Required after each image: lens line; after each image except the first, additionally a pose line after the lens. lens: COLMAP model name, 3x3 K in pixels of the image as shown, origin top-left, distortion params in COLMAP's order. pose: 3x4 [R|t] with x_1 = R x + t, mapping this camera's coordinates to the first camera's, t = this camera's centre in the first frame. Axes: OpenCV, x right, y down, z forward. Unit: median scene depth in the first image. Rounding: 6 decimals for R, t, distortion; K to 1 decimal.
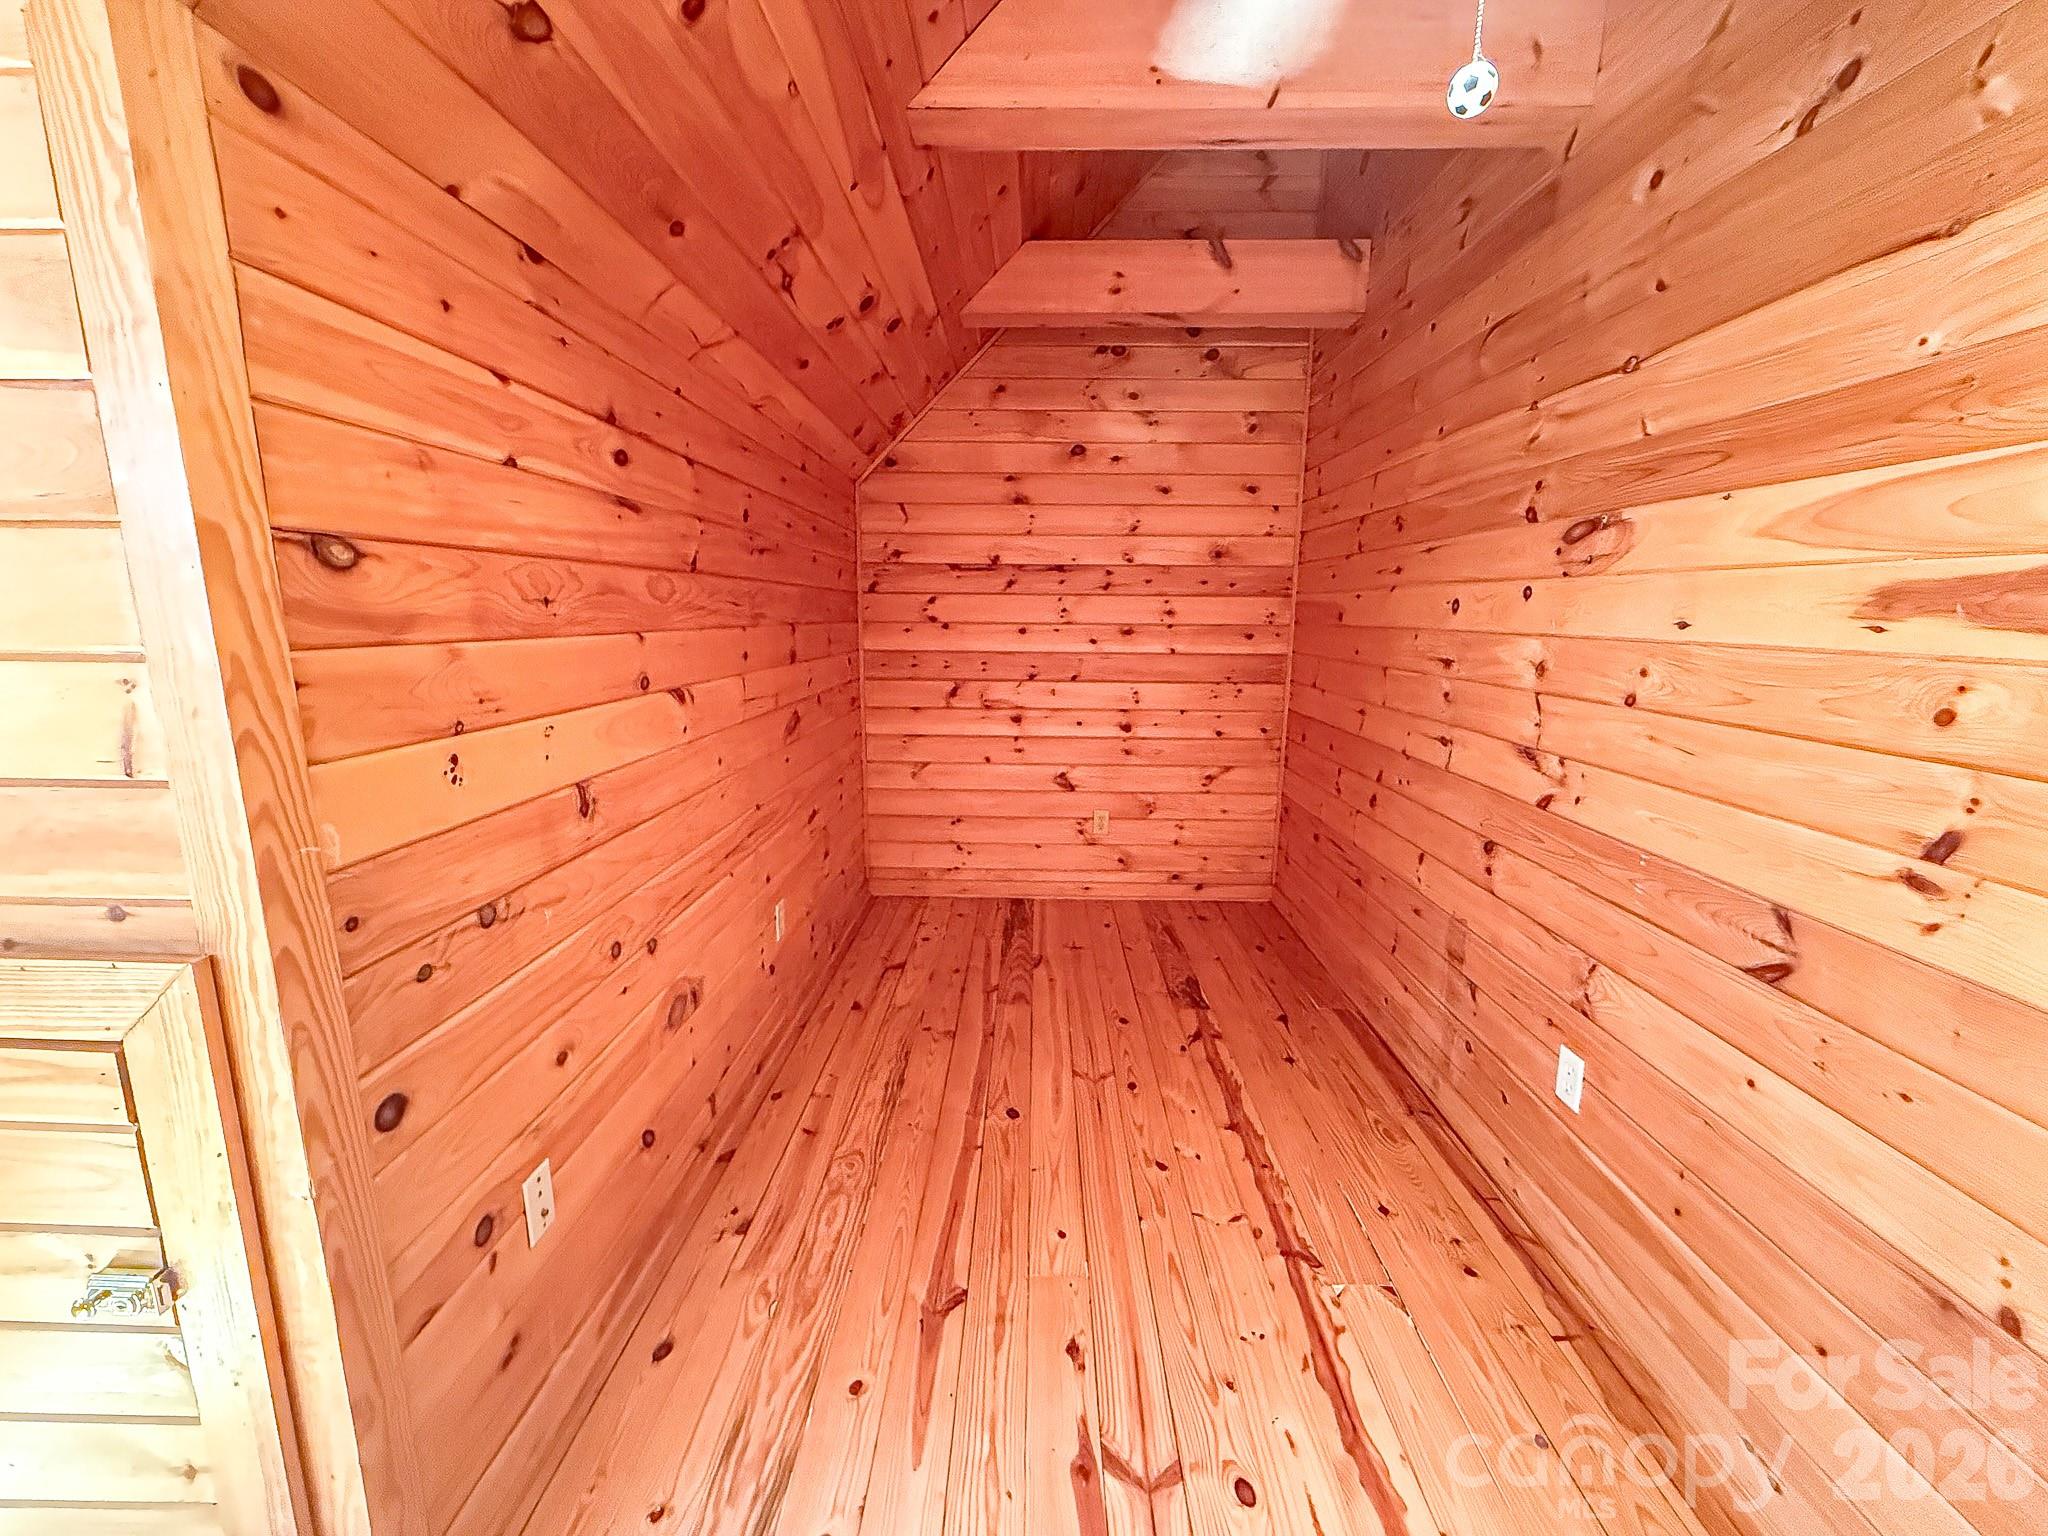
lens RADIAL K [[836.4, 0, 1025.2], [0, 836.4, 765.3], [0, 0, 1]] dist [0.000401, -0.000362]
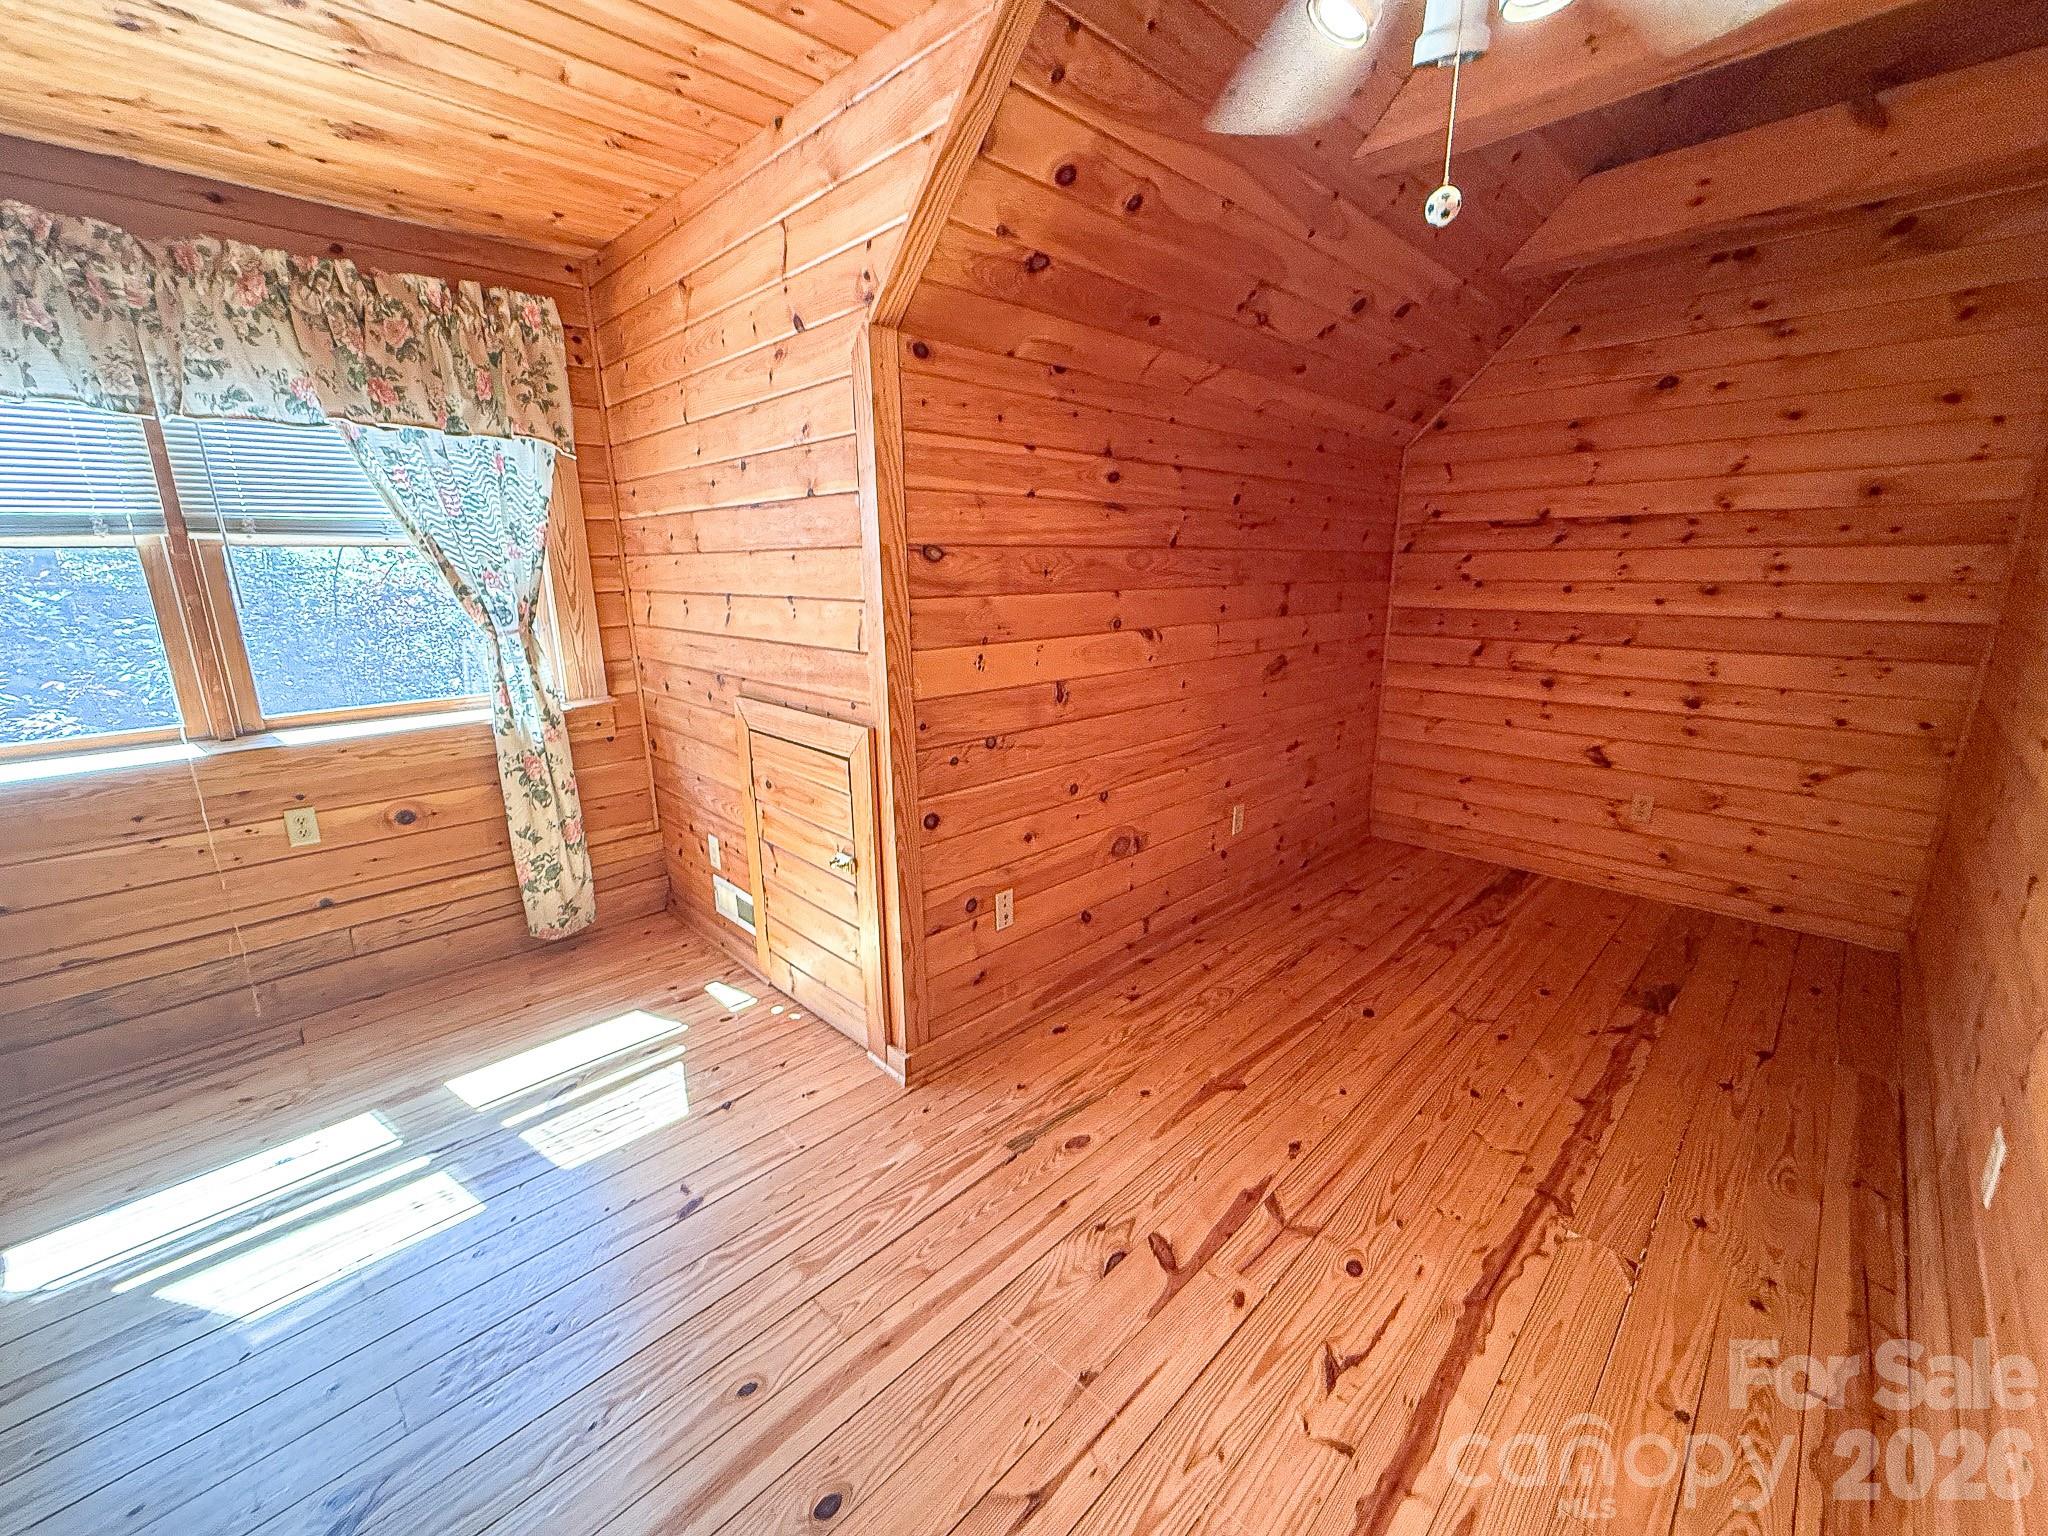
lens RADIAL K [[836.4, 0, 1013.7], [0, 836.4, 768.2], [0, 0, 1]] dist [0.000401, -0.000362]
pose [[0.707896, 0.152289, -0.689704, 0.486920], [-0.114283, 0.988309, 0.100924, 0.028176], [0.697009, 0.007378, 0.717024, -0.216683]]
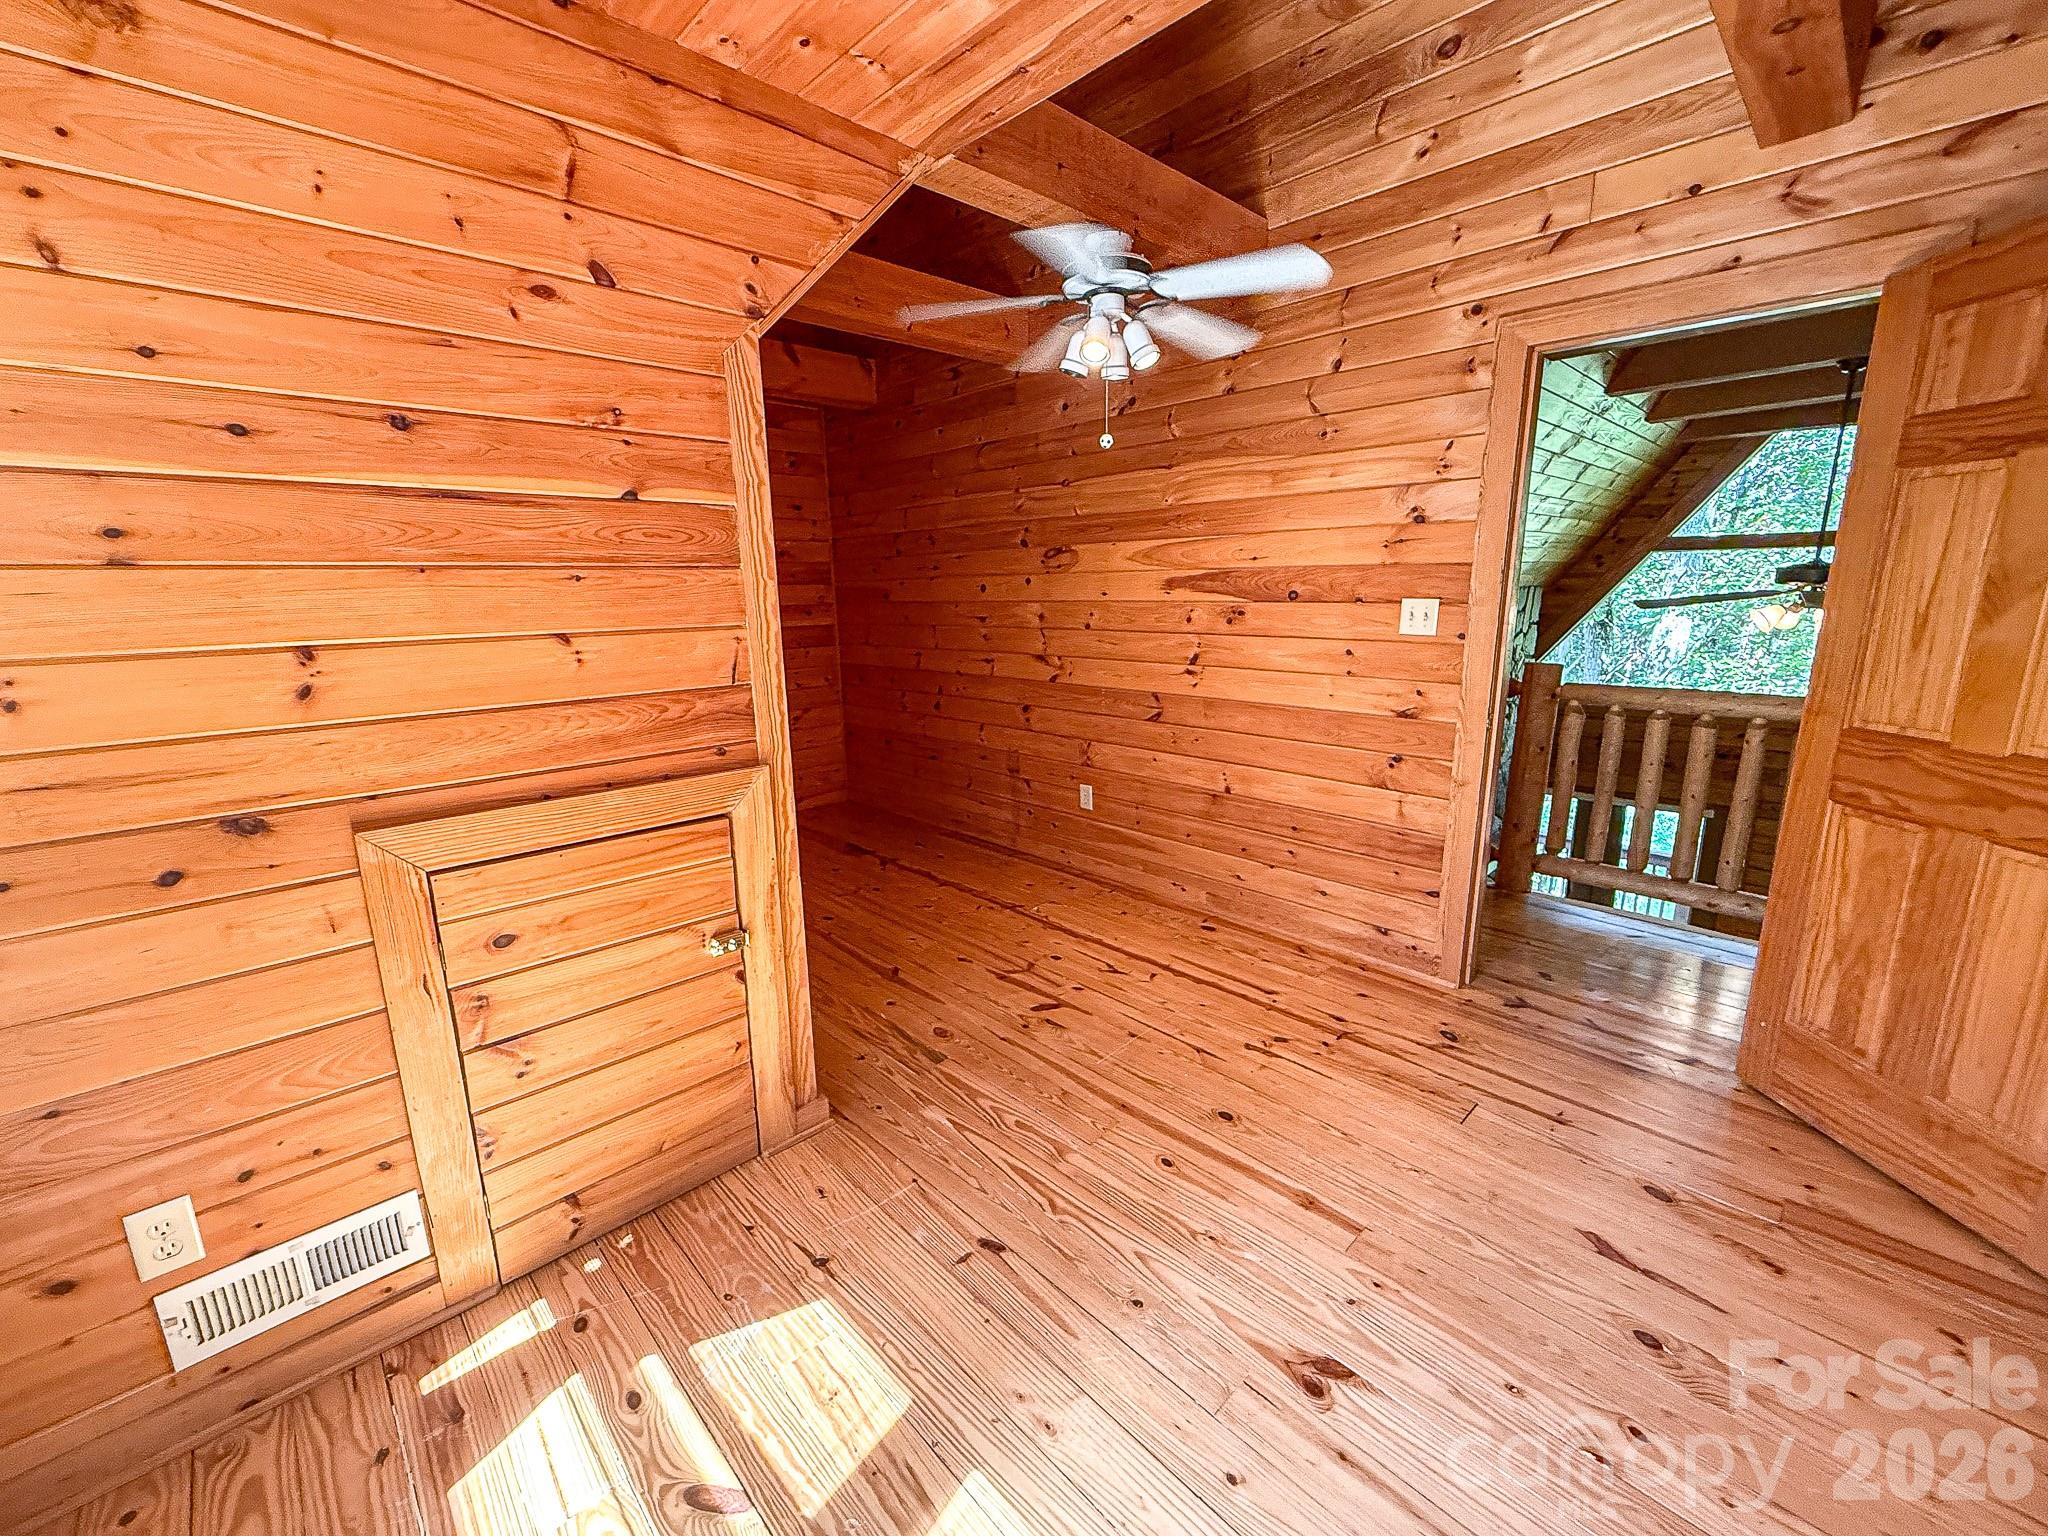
lens RADIAL K [[836.4, 0, 1040.3], [0, 836.4, 770.2], [0, 0, 1]] dist [0.000401, -0.000362]
pose [[0.696438, -0.175964, 0.695709, -0.998665], [0.157716, 0.983299, 0.090822, 0.079035], [-0.700072, 0.046472, 0.712559, -0.528439]]
